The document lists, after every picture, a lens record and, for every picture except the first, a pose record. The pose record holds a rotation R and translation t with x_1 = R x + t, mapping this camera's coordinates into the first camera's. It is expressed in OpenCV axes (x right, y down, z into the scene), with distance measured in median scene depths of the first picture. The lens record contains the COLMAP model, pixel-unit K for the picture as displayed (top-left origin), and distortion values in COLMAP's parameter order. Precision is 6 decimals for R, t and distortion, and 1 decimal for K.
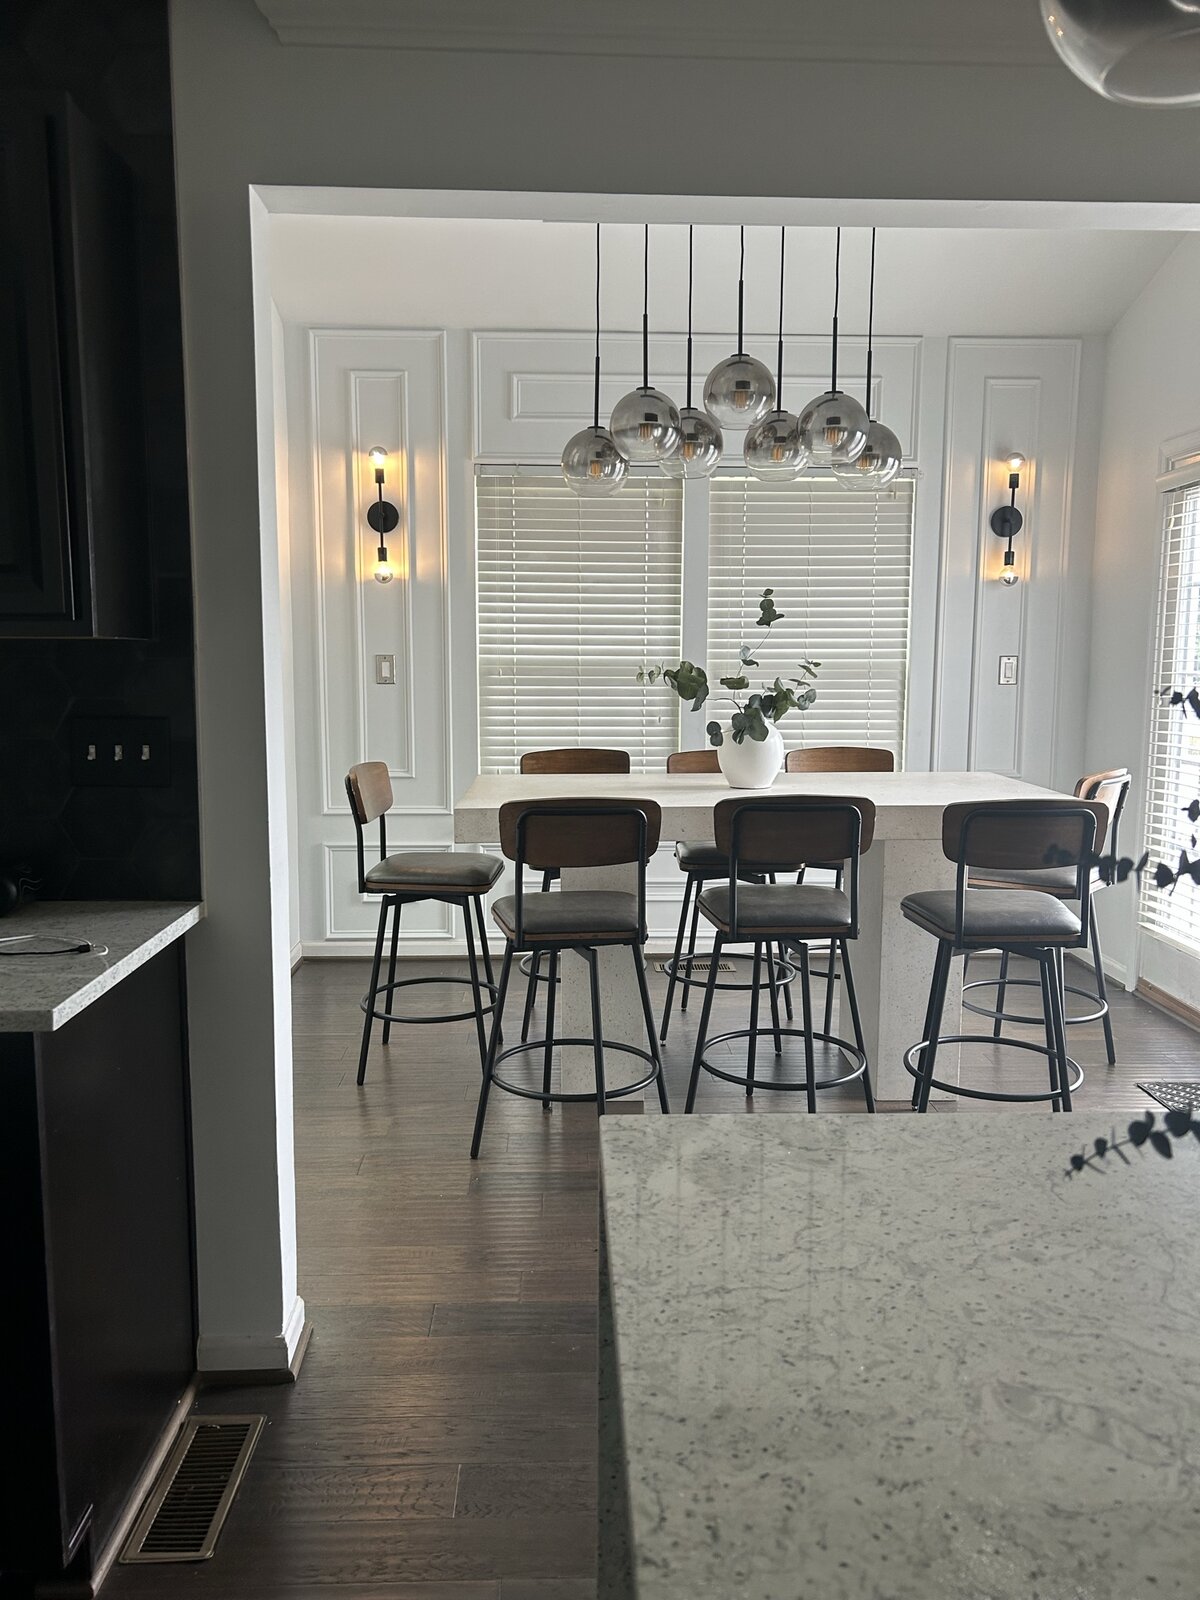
lens RADIAL K [[1253.3, 0, 593.1], [0, 1253.3, 807.9], [0, 0, 1]] dist [0.128840, -0.329882]
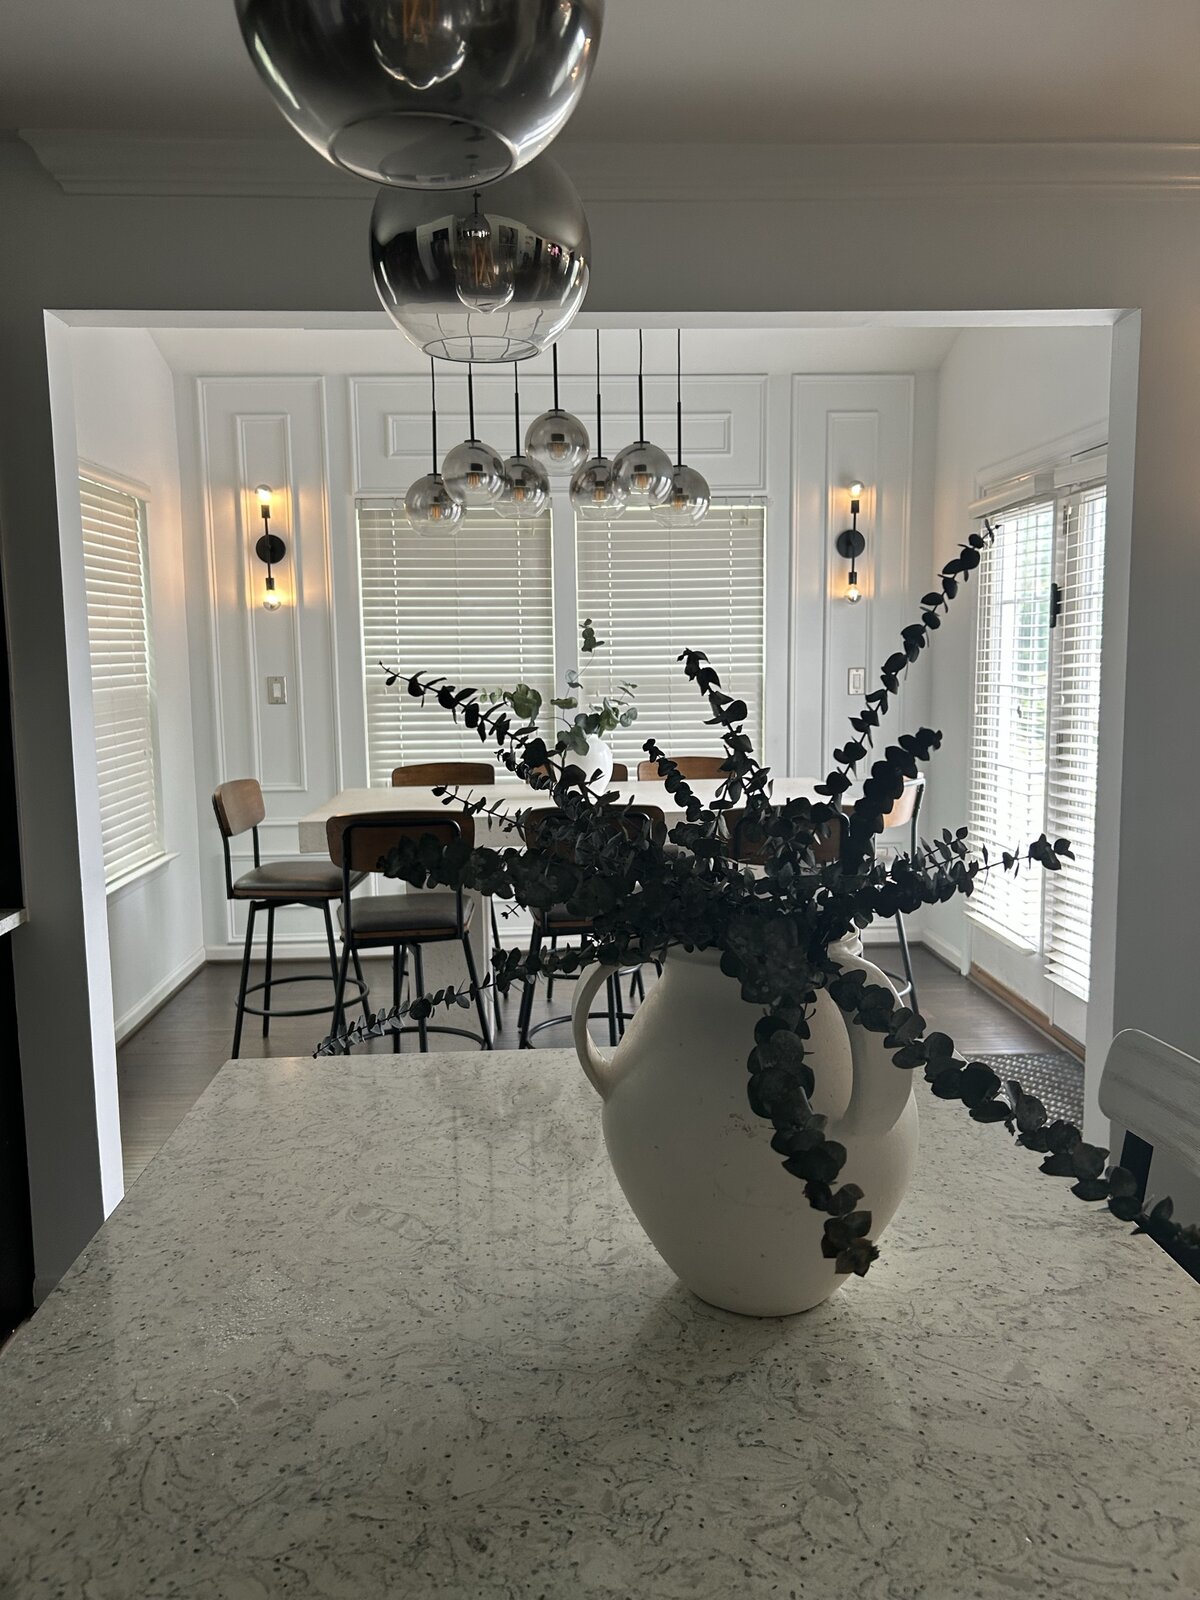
lens RADIAL K [[1270.6, 0, 597.7], [0, 1270.6, 807.0], [0, 0, 1]] dist [0.102404, -0.247673]
pose [[0.999760, -0.019388, 0.010176, 0.123057], [0.019406, 0.999810, -0.001594, -0.004953], [-0.010143, 0.001791, 0.999947, -0.116431]]
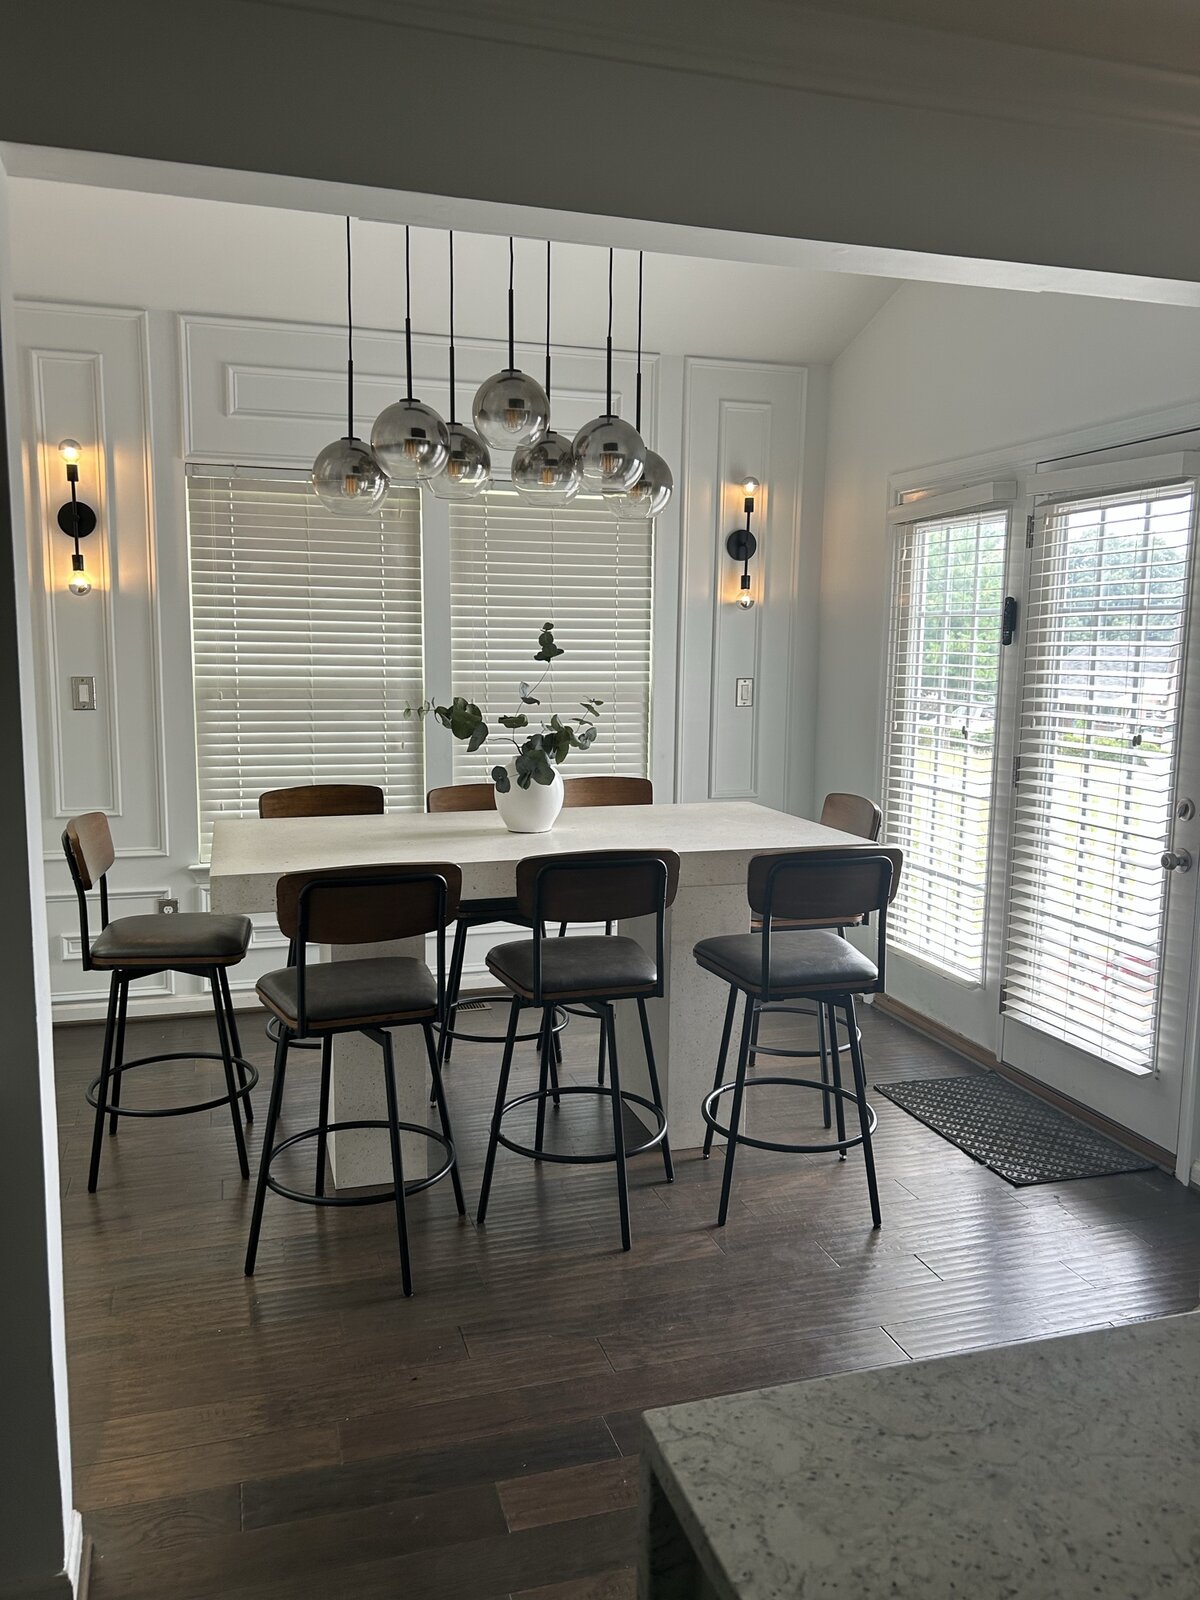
lens RADIAL K [[1252.1, 0, 599.1], [0, 1252.1, 811.9], [0, 0, 1]] dist [0.054622, -0.073775]
pose [[0.964554, -0.029233, 0.262263, -0.067593], [0.025402, 0.999515, 0.017989, -0.044927], [-0.262662, -0.010689, 0.964829, 0.081713]]
